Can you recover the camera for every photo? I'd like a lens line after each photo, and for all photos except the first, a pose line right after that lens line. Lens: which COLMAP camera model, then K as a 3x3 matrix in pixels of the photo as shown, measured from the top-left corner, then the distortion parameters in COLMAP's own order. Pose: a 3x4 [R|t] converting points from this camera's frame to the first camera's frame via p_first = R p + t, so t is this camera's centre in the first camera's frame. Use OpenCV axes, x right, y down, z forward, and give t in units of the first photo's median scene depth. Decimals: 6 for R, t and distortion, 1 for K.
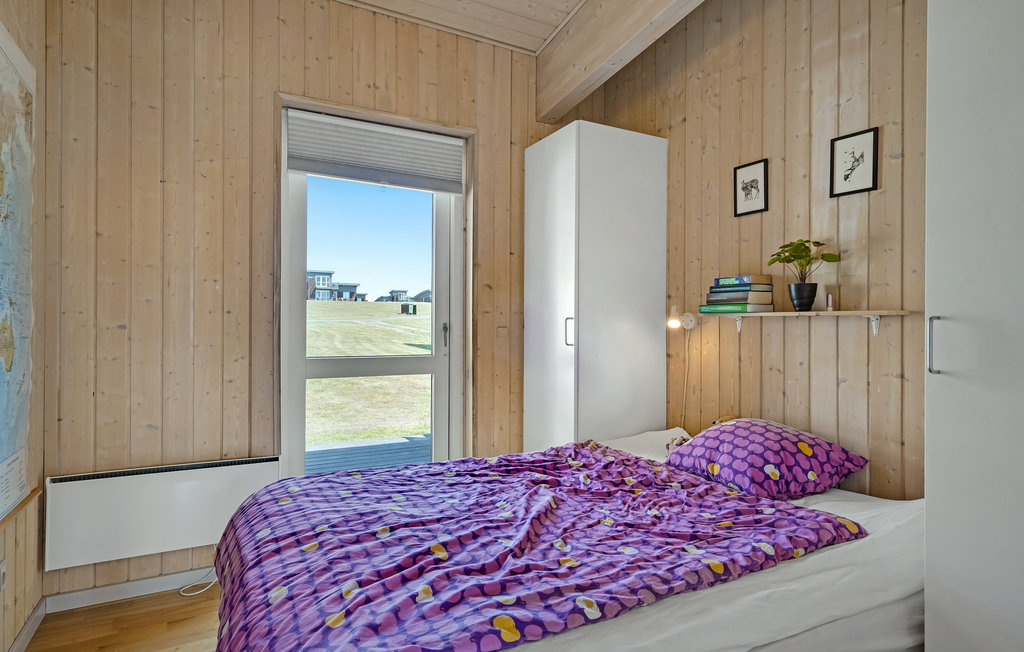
lens RADIAL K [[557.0, 0, 516.8], [0, 557.0, 329.5], [0, 0, 1]] dist [-0.001851, -0.000674]
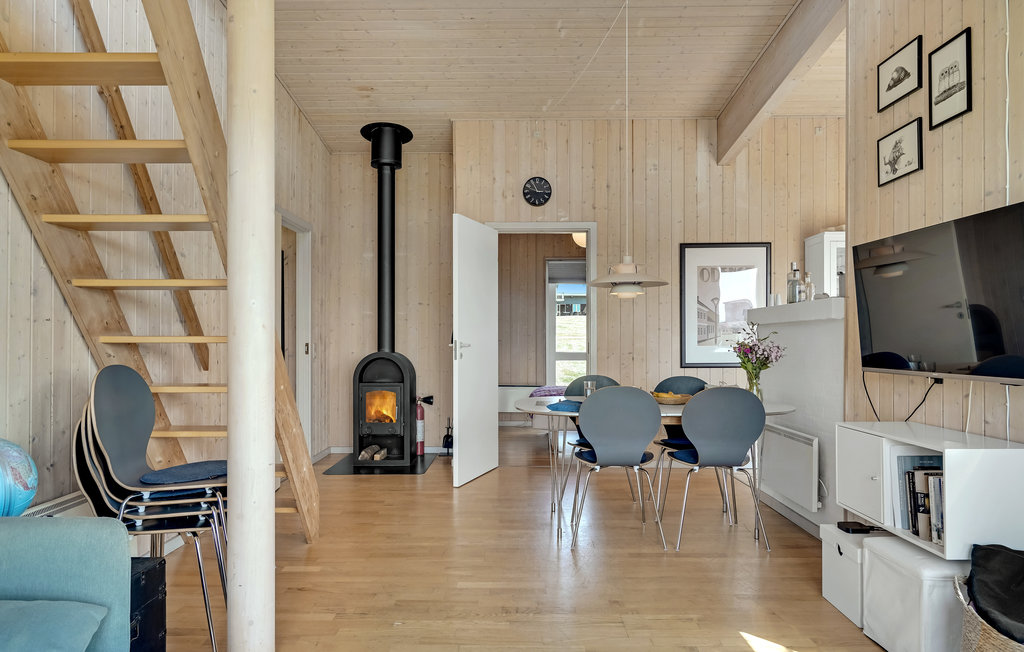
lens RADIAL K [[635.2, 0, 512.1], [0, 635.2, 332.9], [0, 0, 1]] dist [0.005017, 0.000238]
pose [[0.879027, -0.004447, -0.476751, 1.004498], [0.007599, 0.999960, 0.004685, -0.067054], [0.476711, -0.007741, 0.879026, -2.002745]]
